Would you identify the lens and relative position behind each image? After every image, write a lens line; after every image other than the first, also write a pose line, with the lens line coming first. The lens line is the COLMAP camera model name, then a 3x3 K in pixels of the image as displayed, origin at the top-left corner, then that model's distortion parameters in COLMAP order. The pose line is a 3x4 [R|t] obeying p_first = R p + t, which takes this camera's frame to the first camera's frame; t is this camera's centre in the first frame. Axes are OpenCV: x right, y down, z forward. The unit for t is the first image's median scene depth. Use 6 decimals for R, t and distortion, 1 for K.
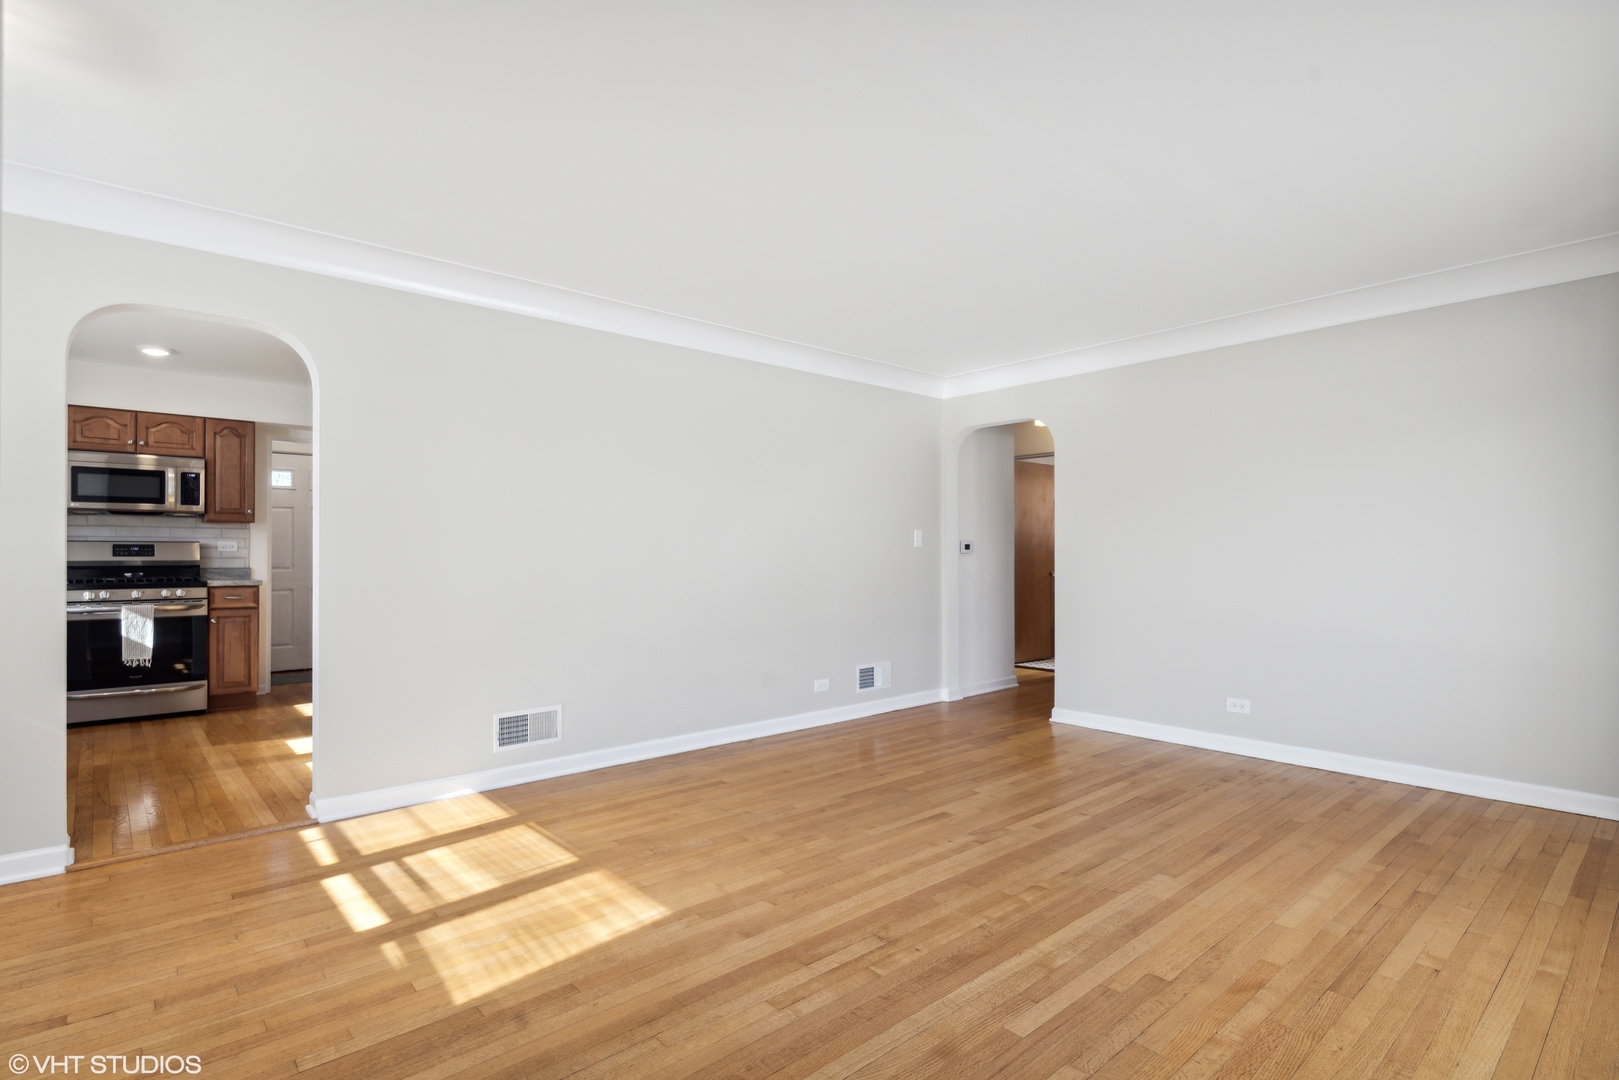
lens RADIAL K [[797.5, 0, 812.0], [0, 797.5, 548.7], [0, 0, 1]] dist [0.000262, -0.000261]
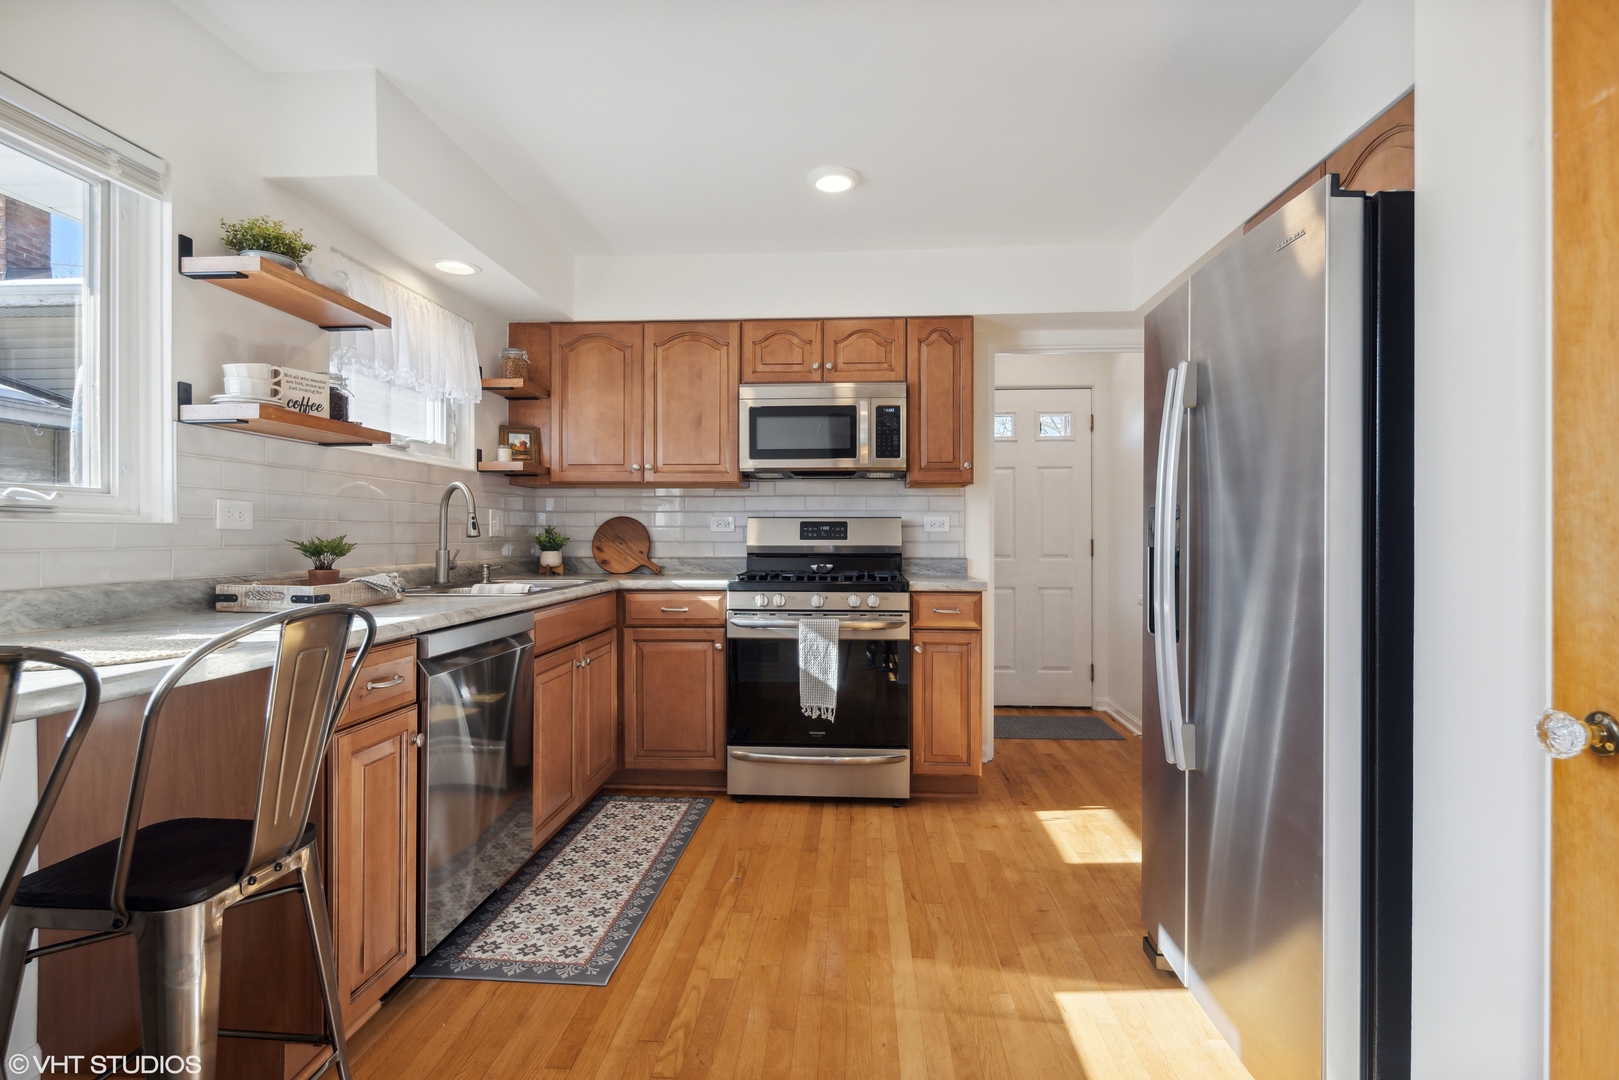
lens RADIAL K [[790.9, 0, 807.7], [0, 790.9, 533.7], [0, 0, 1]] dist [0.000933, -0.000962]
pose [[0.703522, 0.000163, -0.710673, -0.387648], [0.003130, 0.999990, 0.003328, 0.002653], [0.710666, -0.004566, 0.703514, 0.524542]]
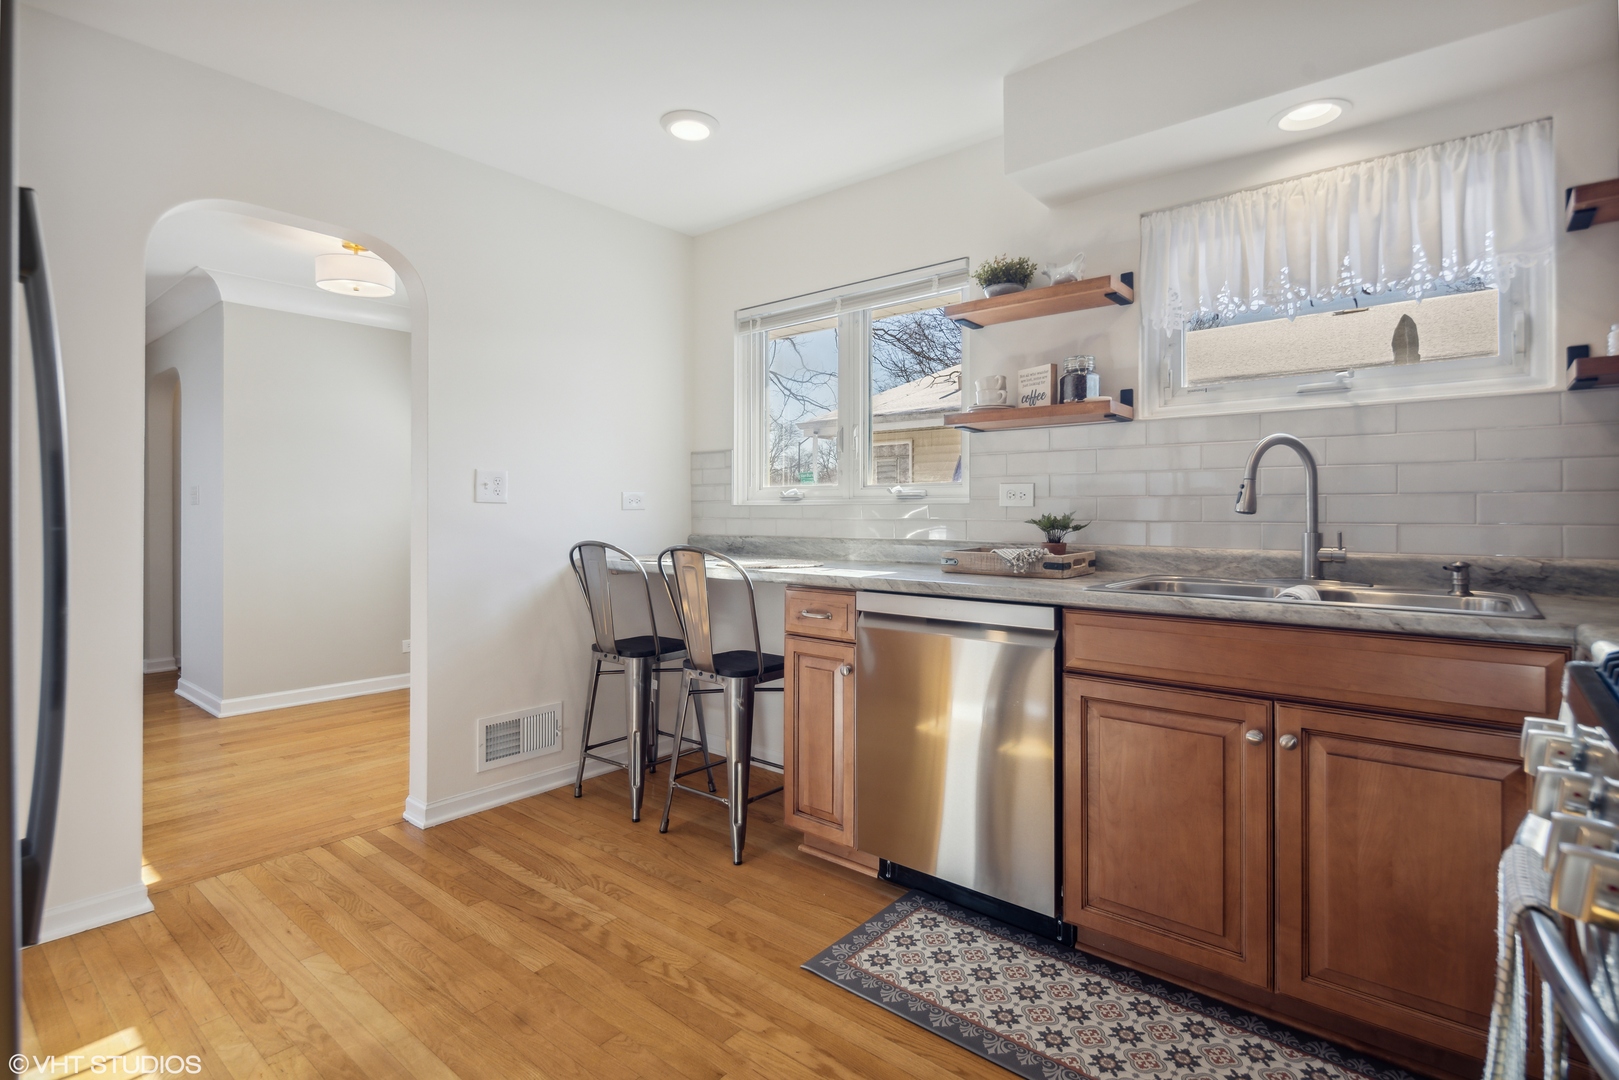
lens RADIAL K [[790.8, 0, 812.8], [0, 790.8, 513.2], [0, 0, 1]] dist [-0.000294, -0.000798]
pose [[-0.988532, 0.000426, -0.151011, -0.649160], [0.001247, 0.999985, -0.005338, 0.007087], [0.151006, -0.005466, -0.988518, 1.042949]]
